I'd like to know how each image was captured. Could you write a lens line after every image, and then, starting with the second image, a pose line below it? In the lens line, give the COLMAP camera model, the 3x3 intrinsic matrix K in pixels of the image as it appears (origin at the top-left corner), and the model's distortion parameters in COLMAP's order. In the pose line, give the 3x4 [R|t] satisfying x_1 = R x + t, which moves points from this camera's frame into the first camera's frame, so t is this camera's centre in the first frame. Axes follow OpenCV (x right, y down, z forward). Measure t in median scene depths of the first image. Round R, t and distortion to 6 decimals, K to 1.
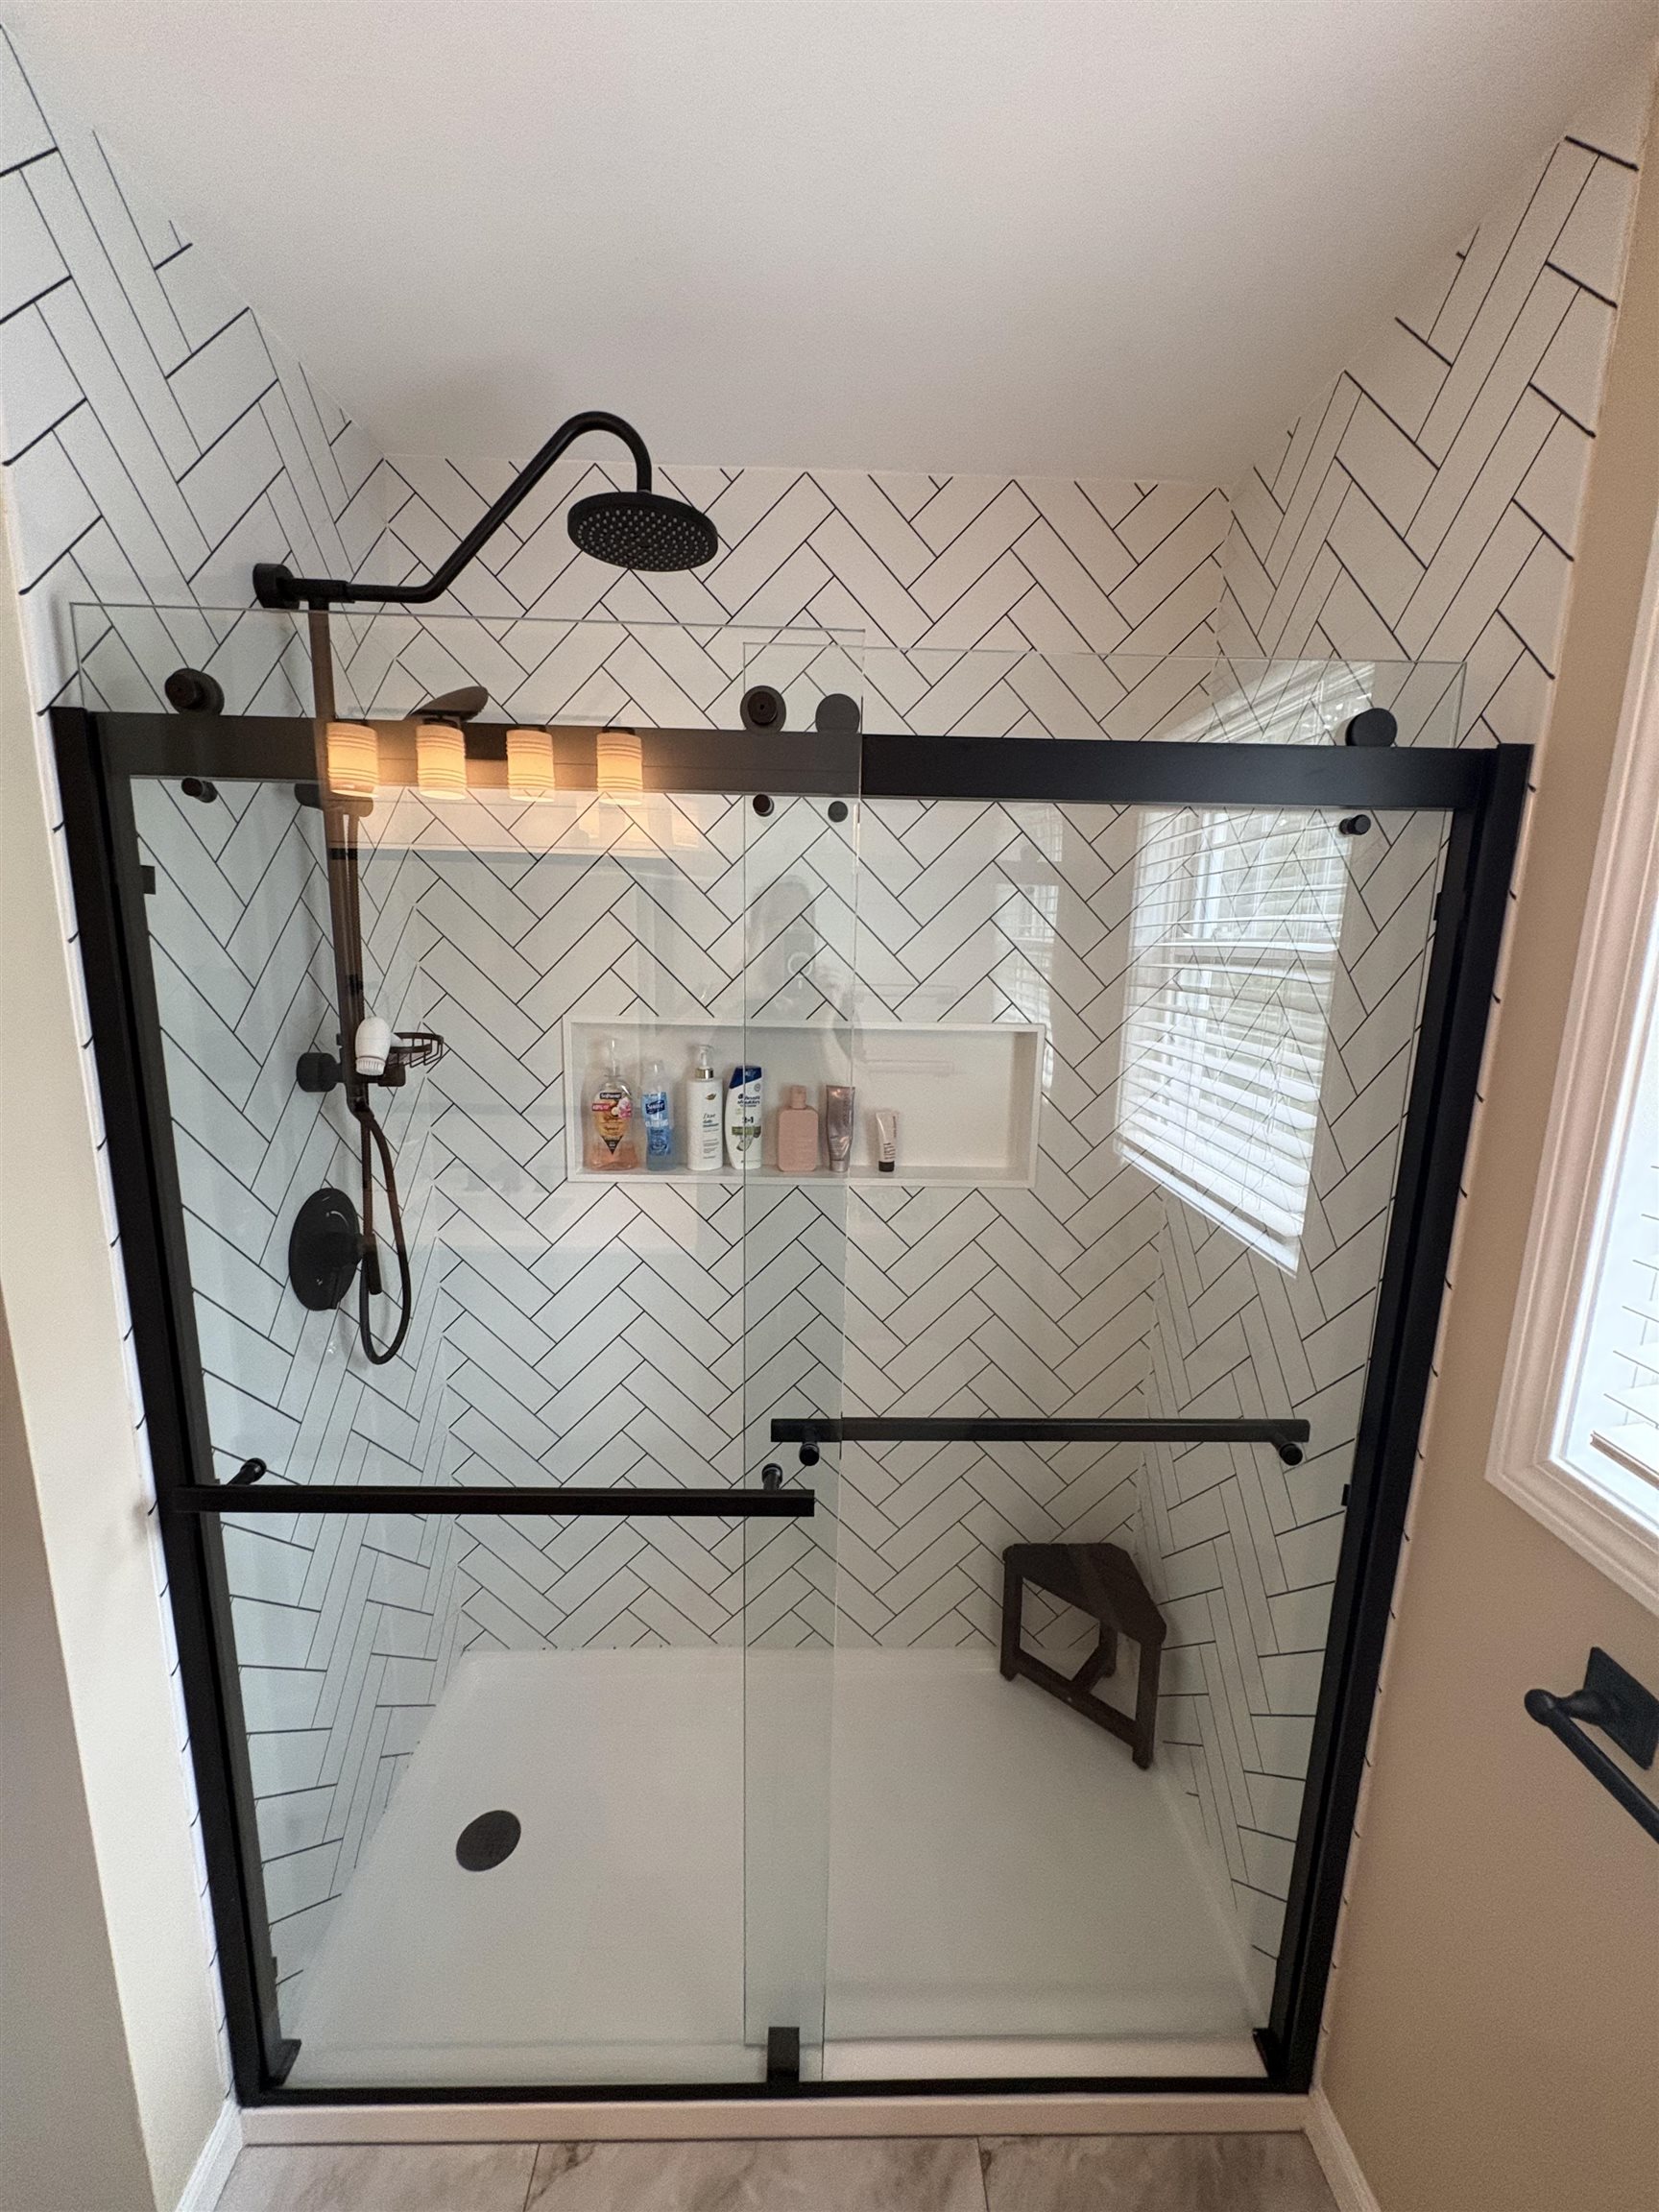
lens RADIAL K [[881.2, 0, 829.4], [0, 881.2, 1109.3], [0, 0, 1]] dist [-0.000459, -0.000257]
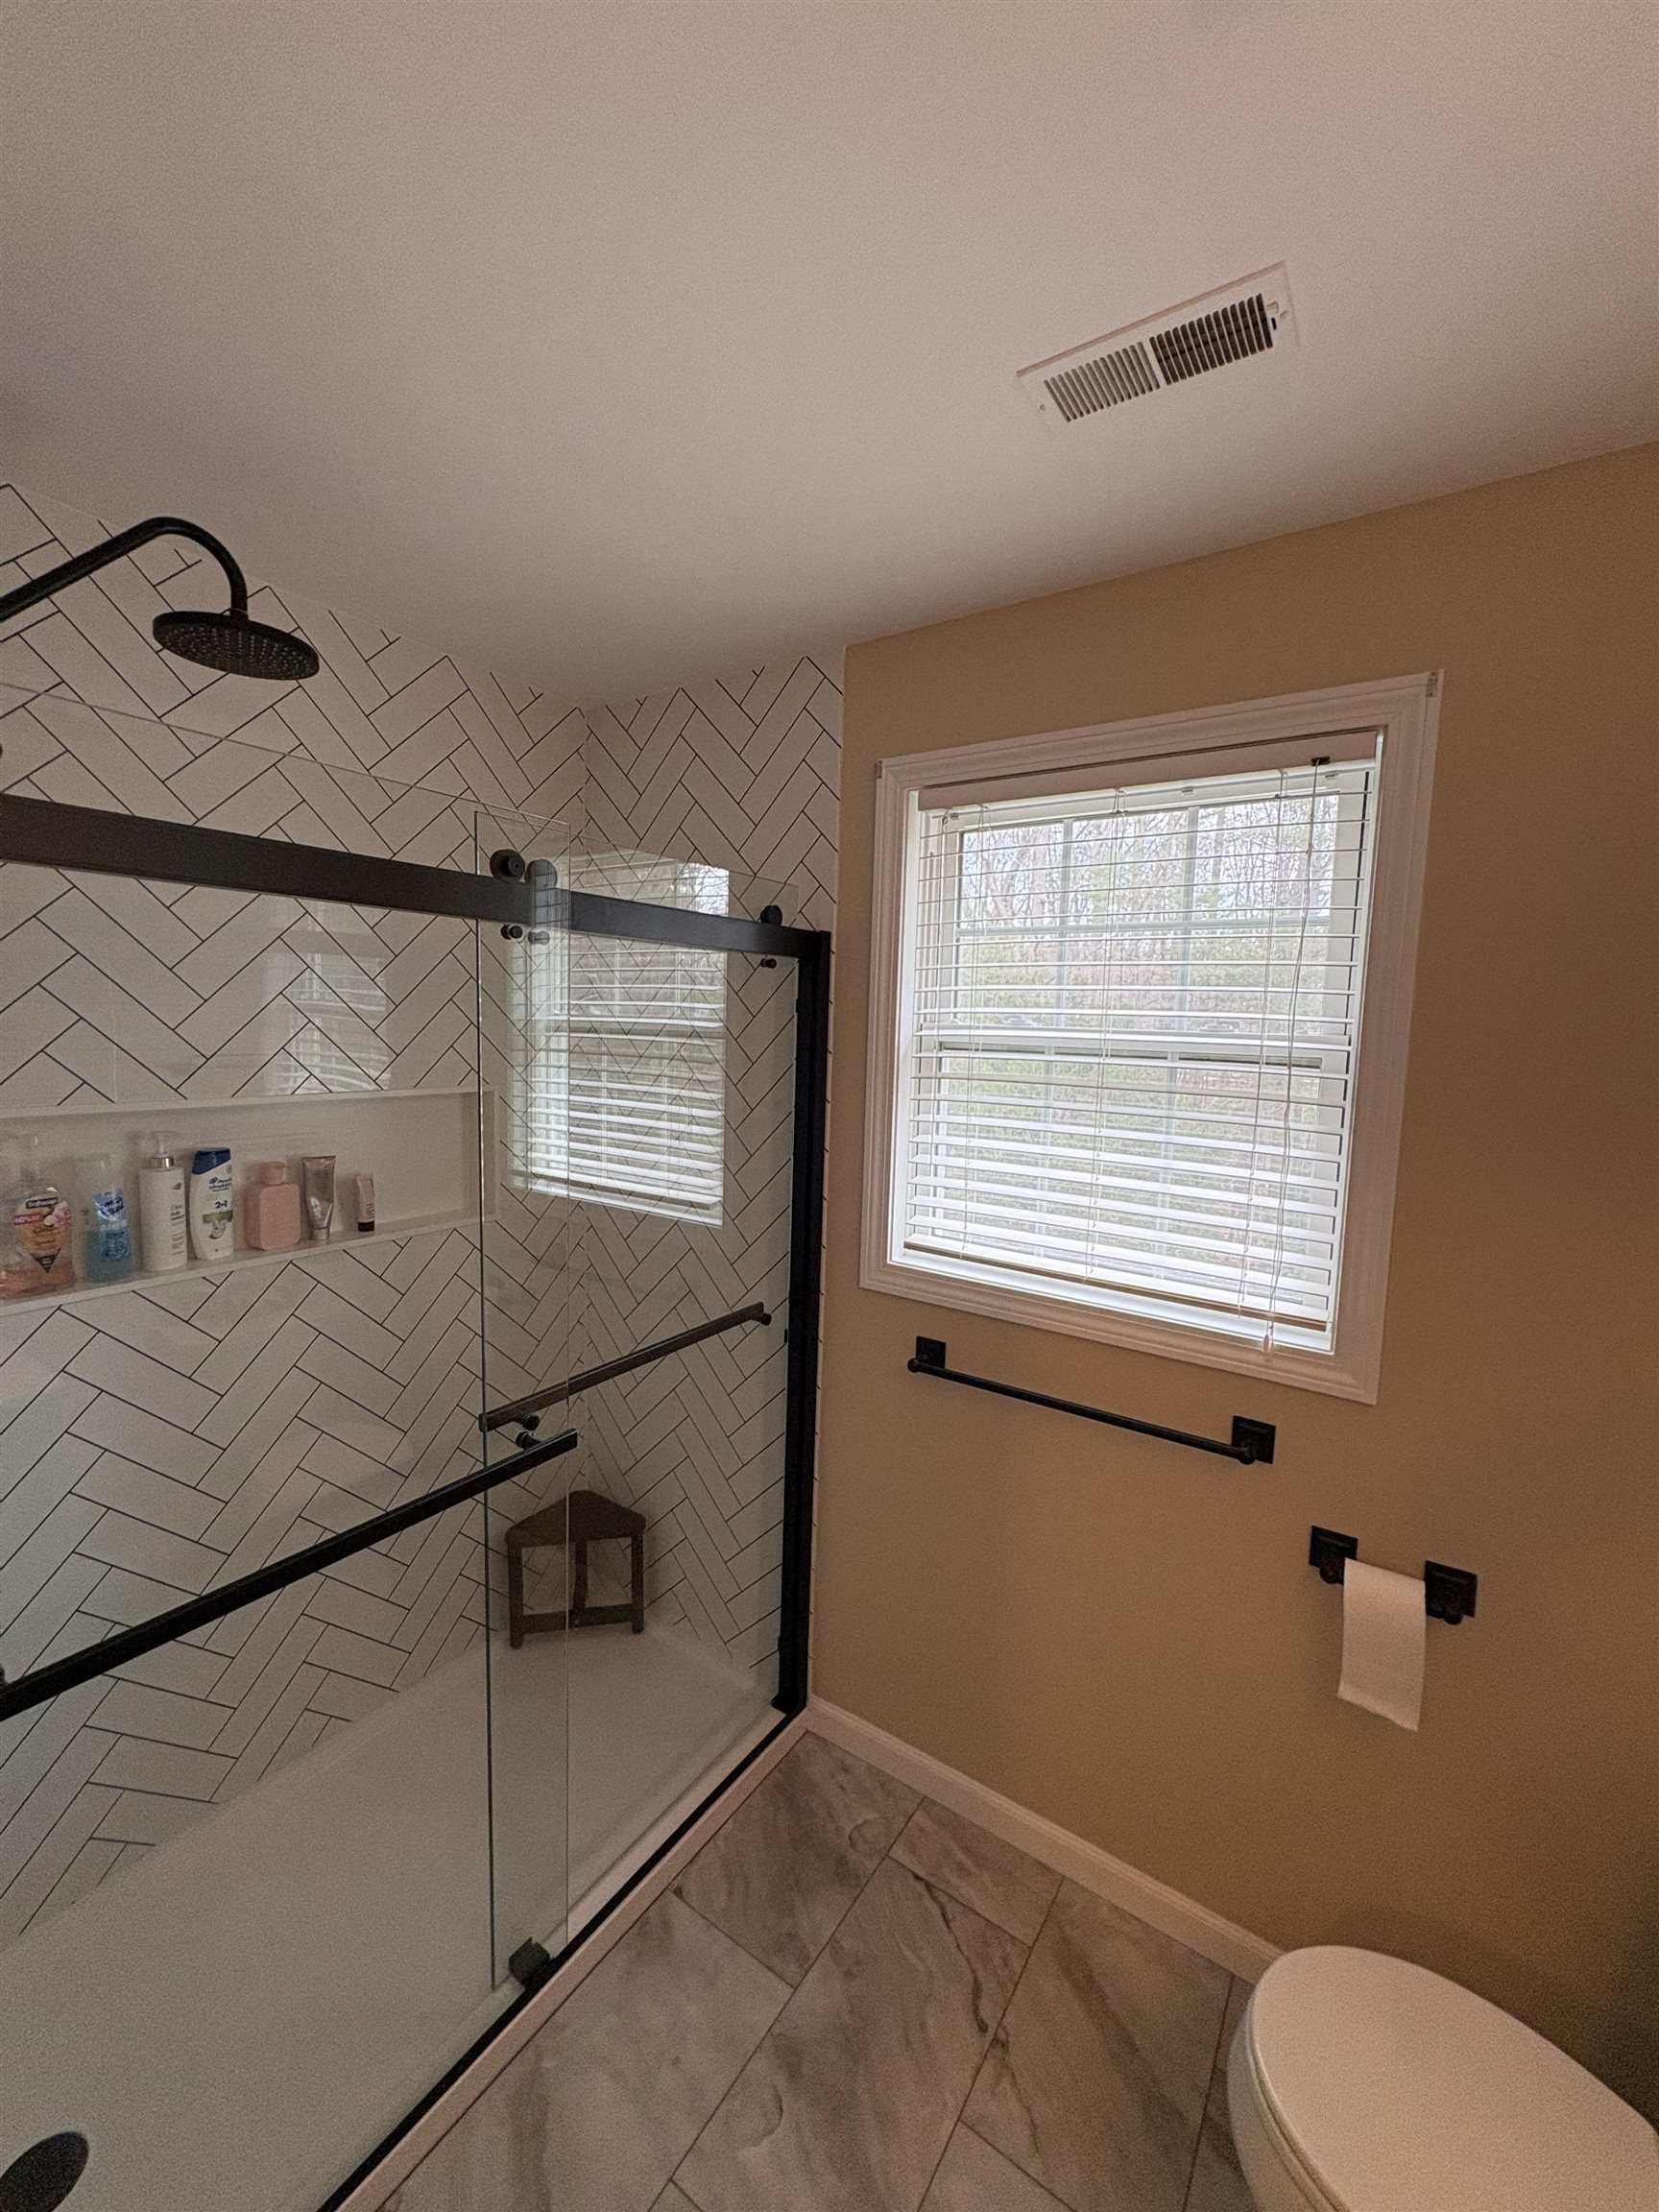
lens RADIAL K [[872.8, 0, 839.9], [0, 872.8, 1113.2], [0, 0, 1]] dist [-0.000428, -0.000216]
pose [[0.576723, -0.091495, 0.811800, -0.470064], [0.139294, 0.990170, 0.012641, -0.004748], [-0.804977, 0.105789, 0.583799, -0.096682]]
